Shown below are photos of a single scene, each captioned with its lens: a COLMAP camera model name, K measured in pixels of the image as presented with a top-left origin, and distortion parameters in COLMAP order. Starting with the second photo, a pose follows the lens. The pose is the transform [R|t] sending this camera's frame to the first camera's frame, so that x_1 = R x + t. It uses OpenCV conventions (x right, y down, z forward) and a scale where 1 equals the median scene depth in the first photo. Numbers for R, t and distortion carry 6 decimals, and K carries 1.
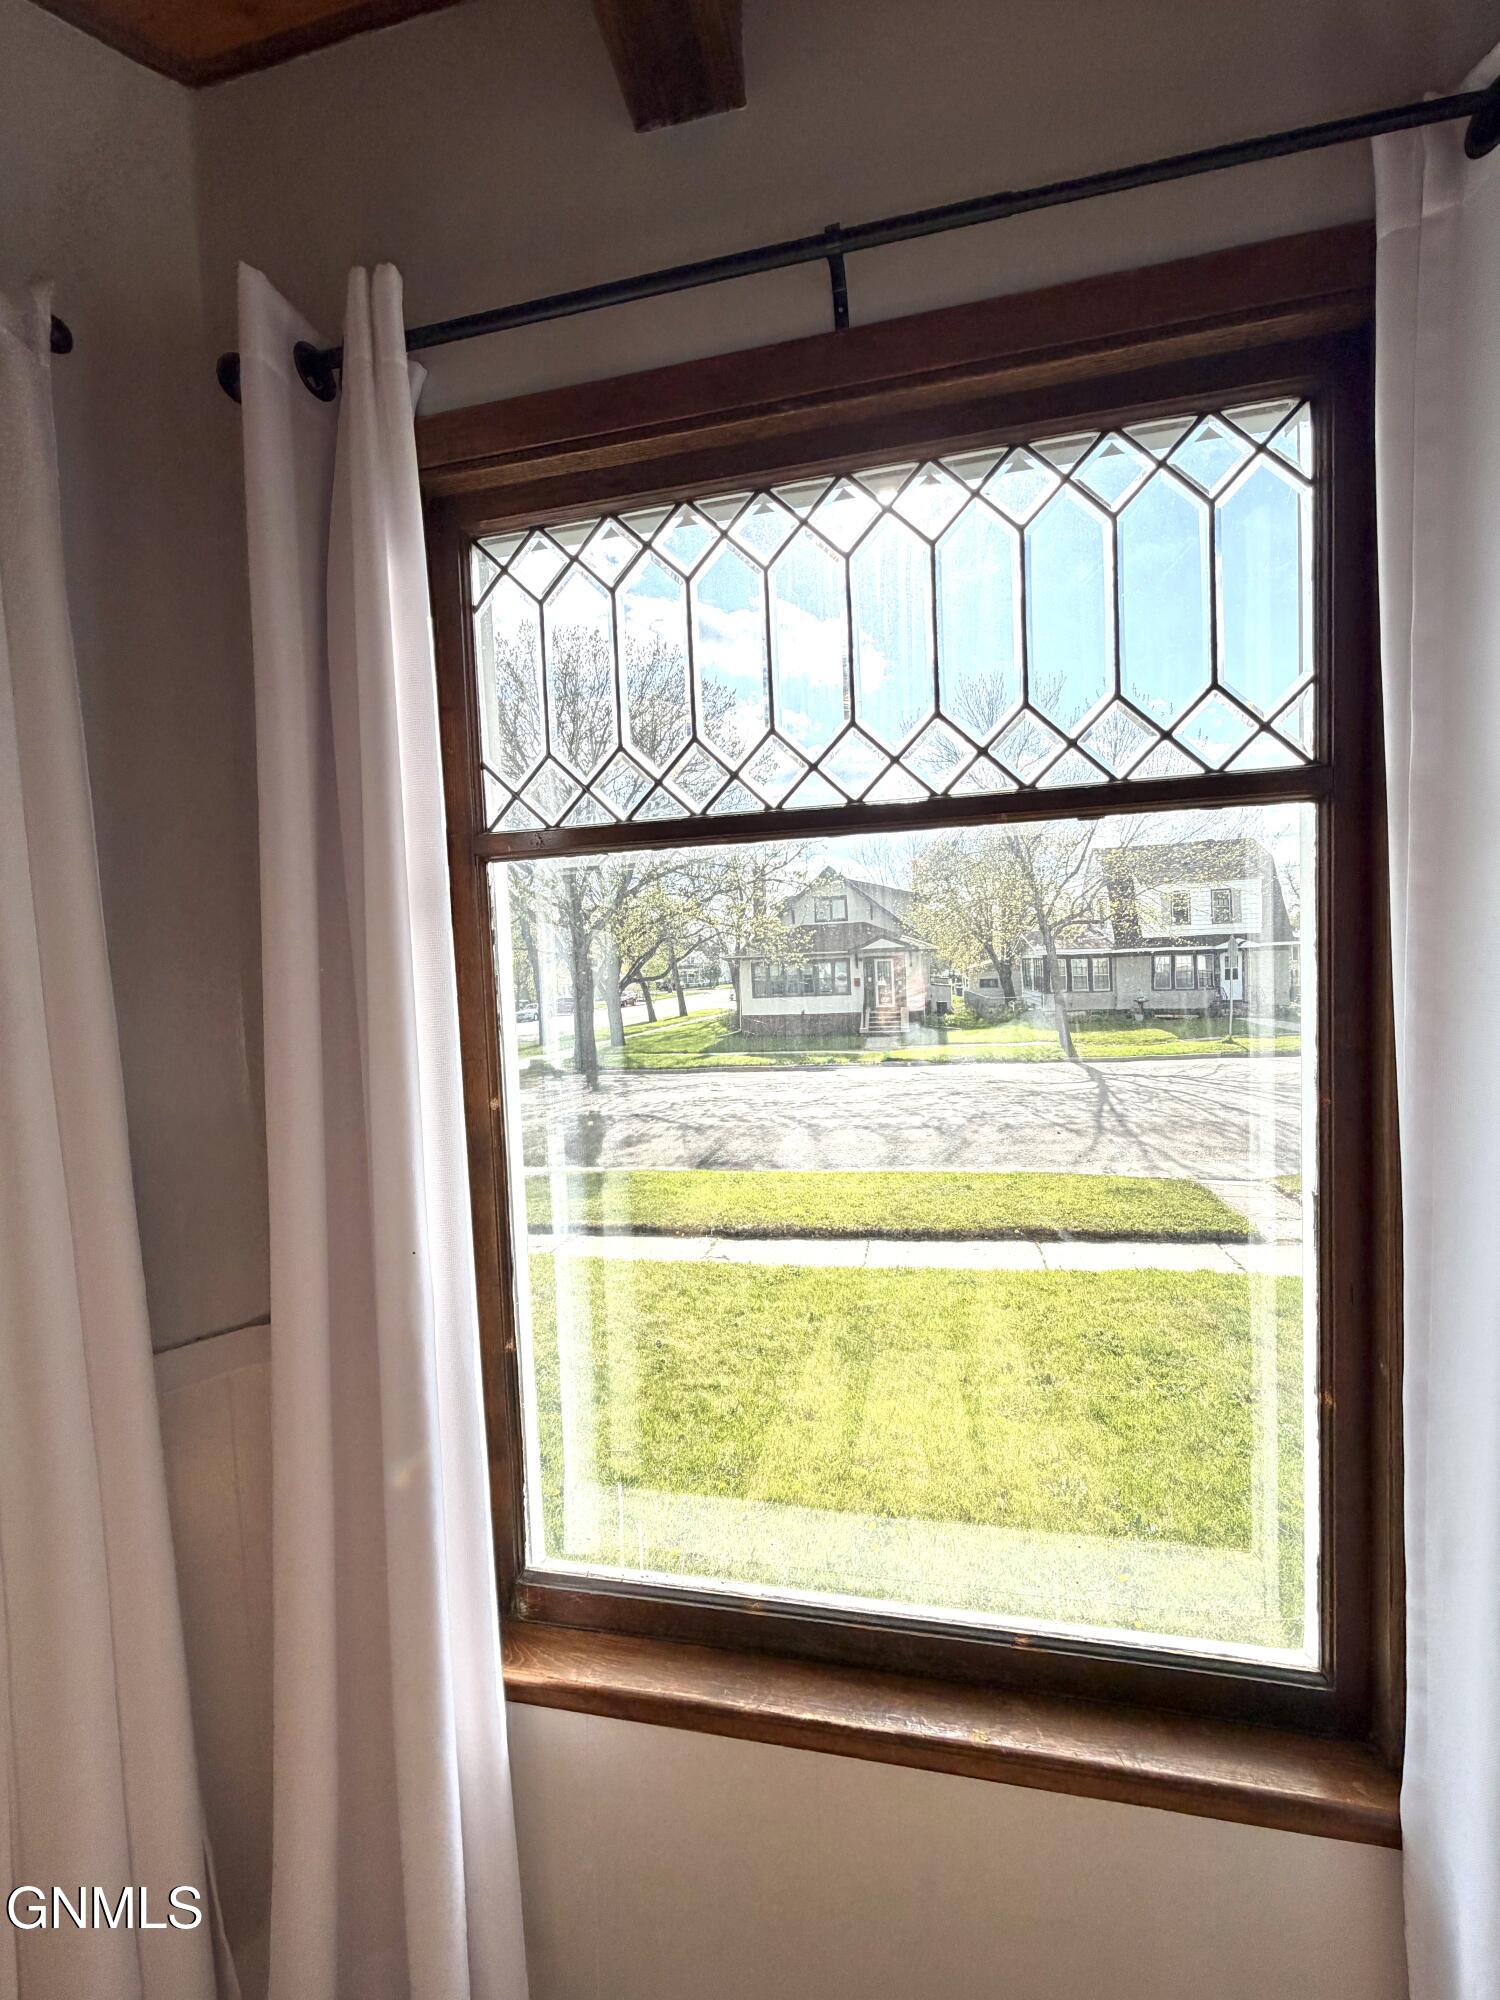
lens RADIAL K [[808.1, 0, 1121.1], [0, 808.1, 1005.1], [0, 0, 1]] dist [-0.000239, 0.000111]
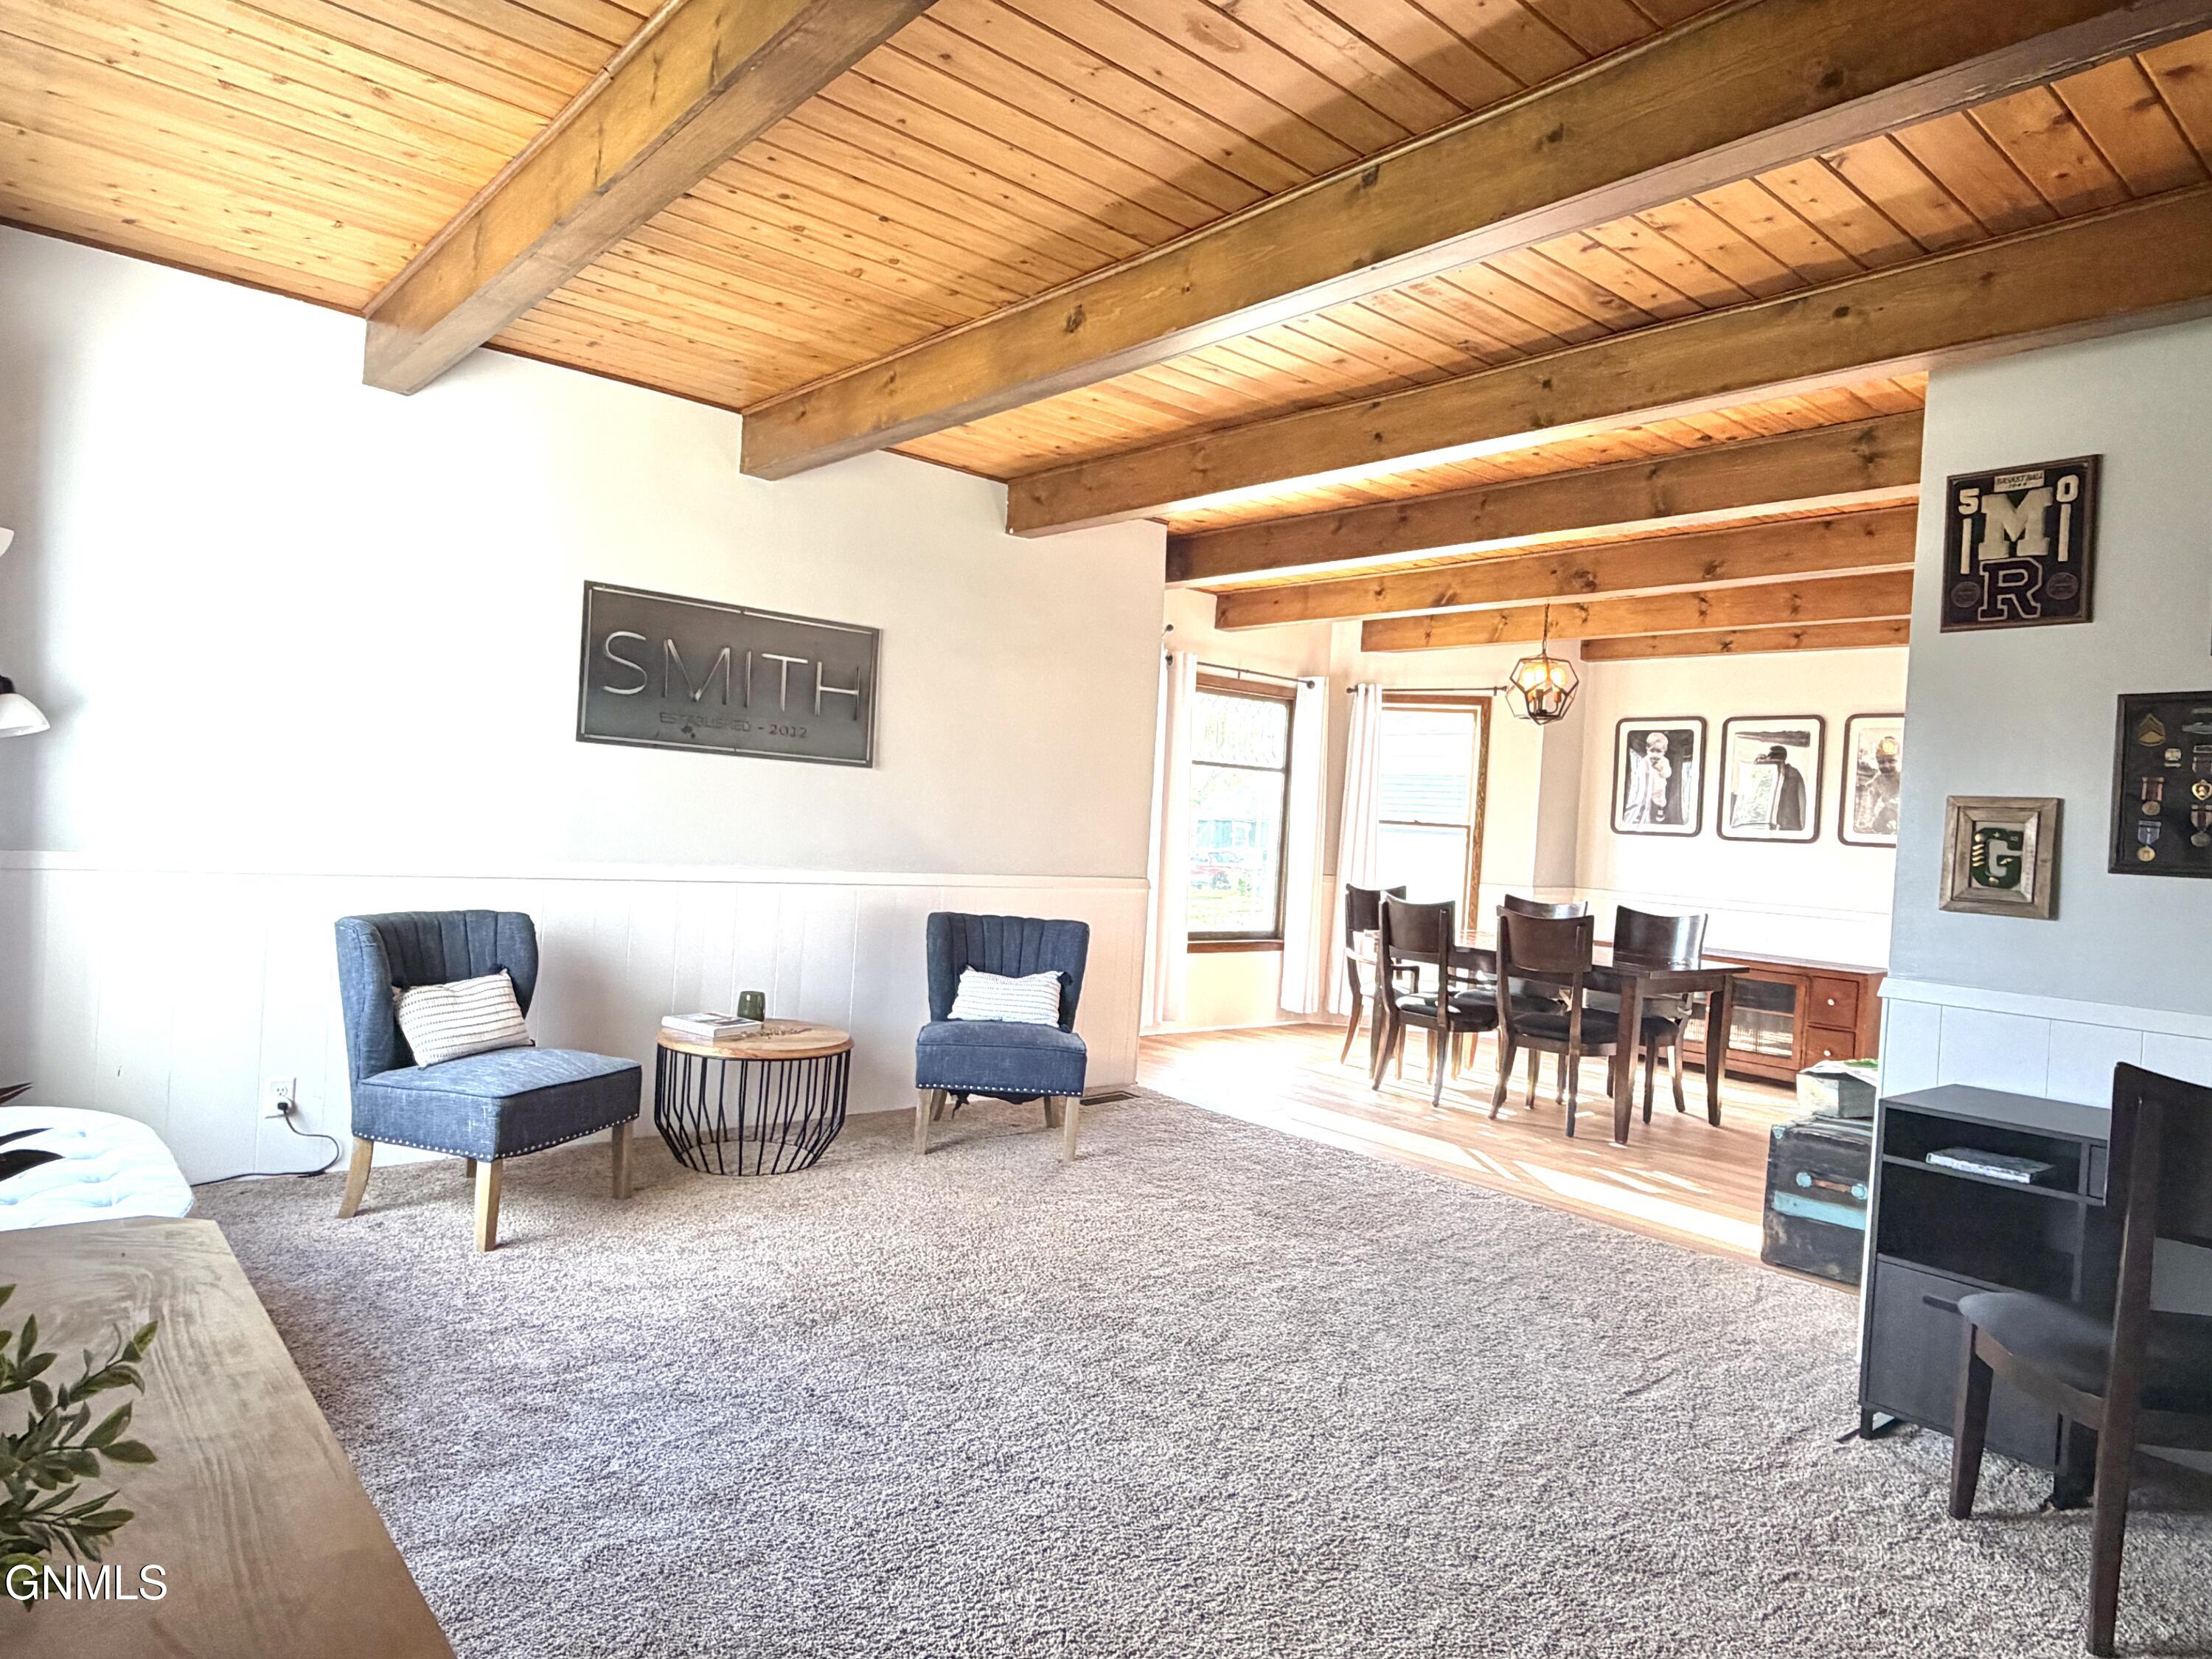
lens RADIAL K [[1348.5, 0, 1106.0], [0, 1348.5, 829.5], [0, 0, 1]] dist [0.000752, 0.000064]
pose [[0.613170, 0.056357, 0.787938, -8.156588], [-0.040681, 0.998381, -0.039751, 0.589769], [-0.788903, -0.007680, 0.614470, -3.986503]]
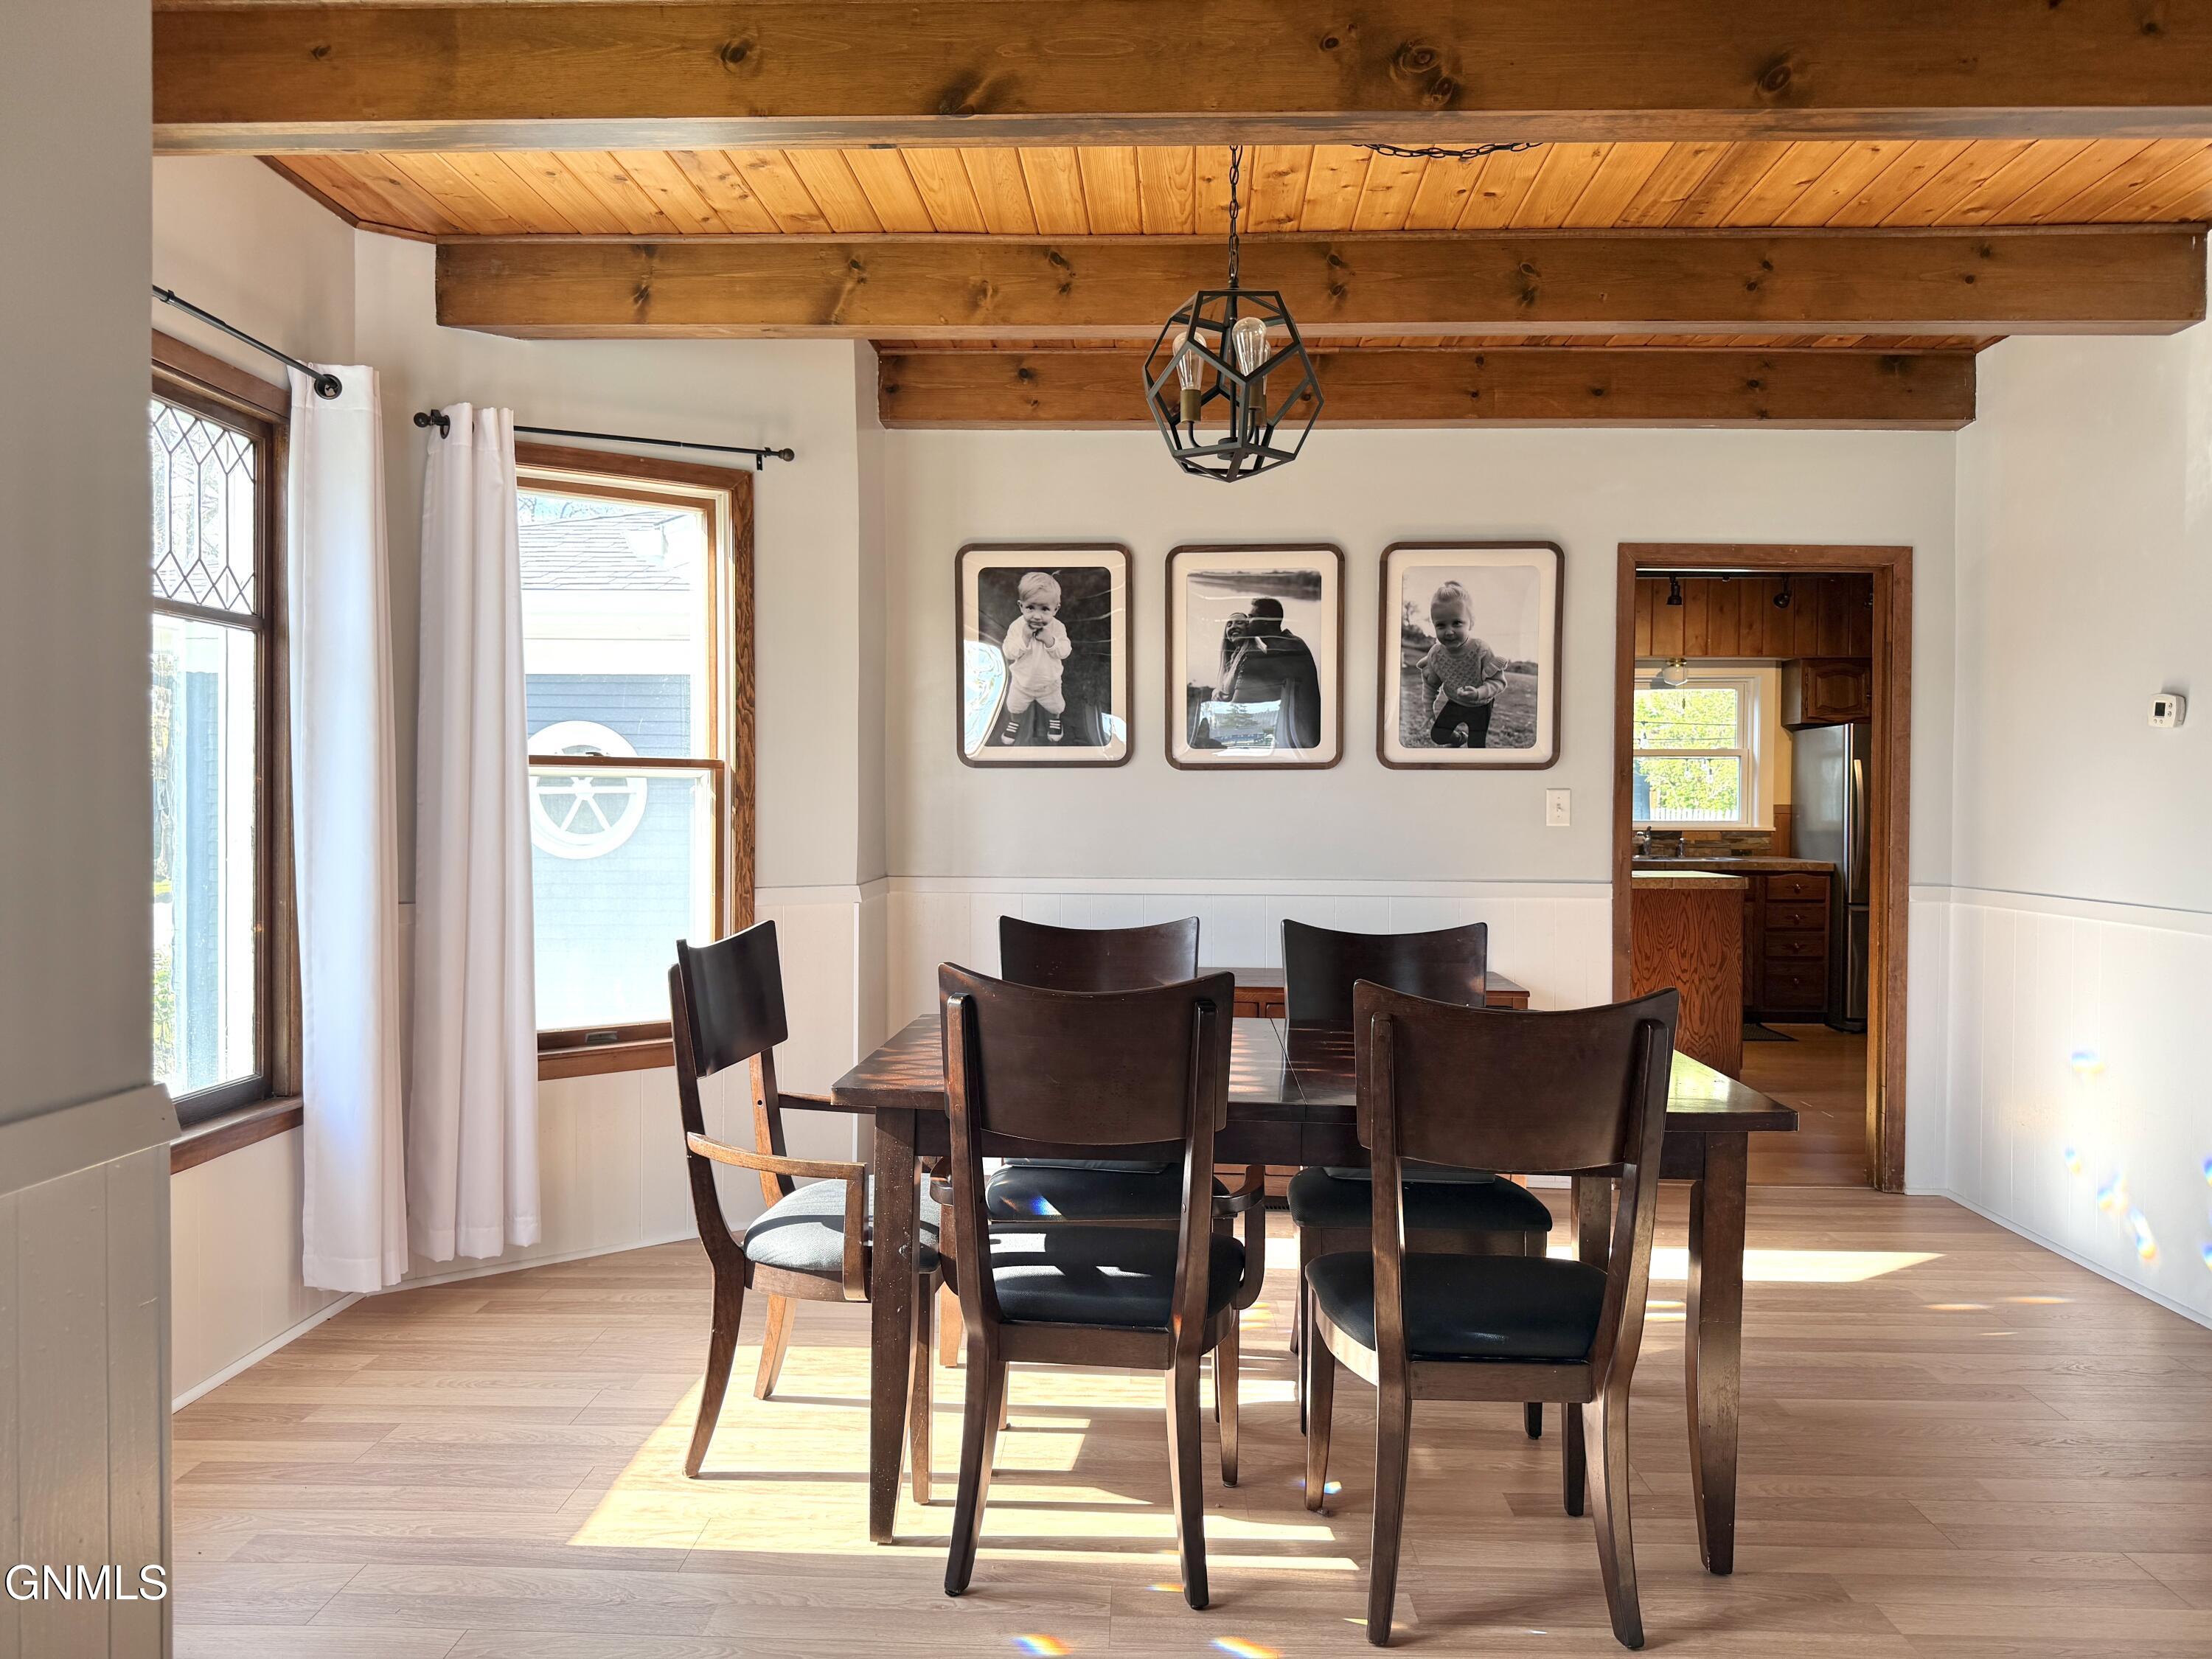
lens RADIAL K [[1567.5, 0, 1106.7], [0, 1567.5, 845.3], [0, 0, 1]] dist [0.076353, -0.133160]
pose [[-0.175147, 0.005921, 0.984525, -4.062850], [0.045319, 0.998970, 0.002055, 0.375076], [-0.983499, 0.044978, -0.175235, -0.404079]]
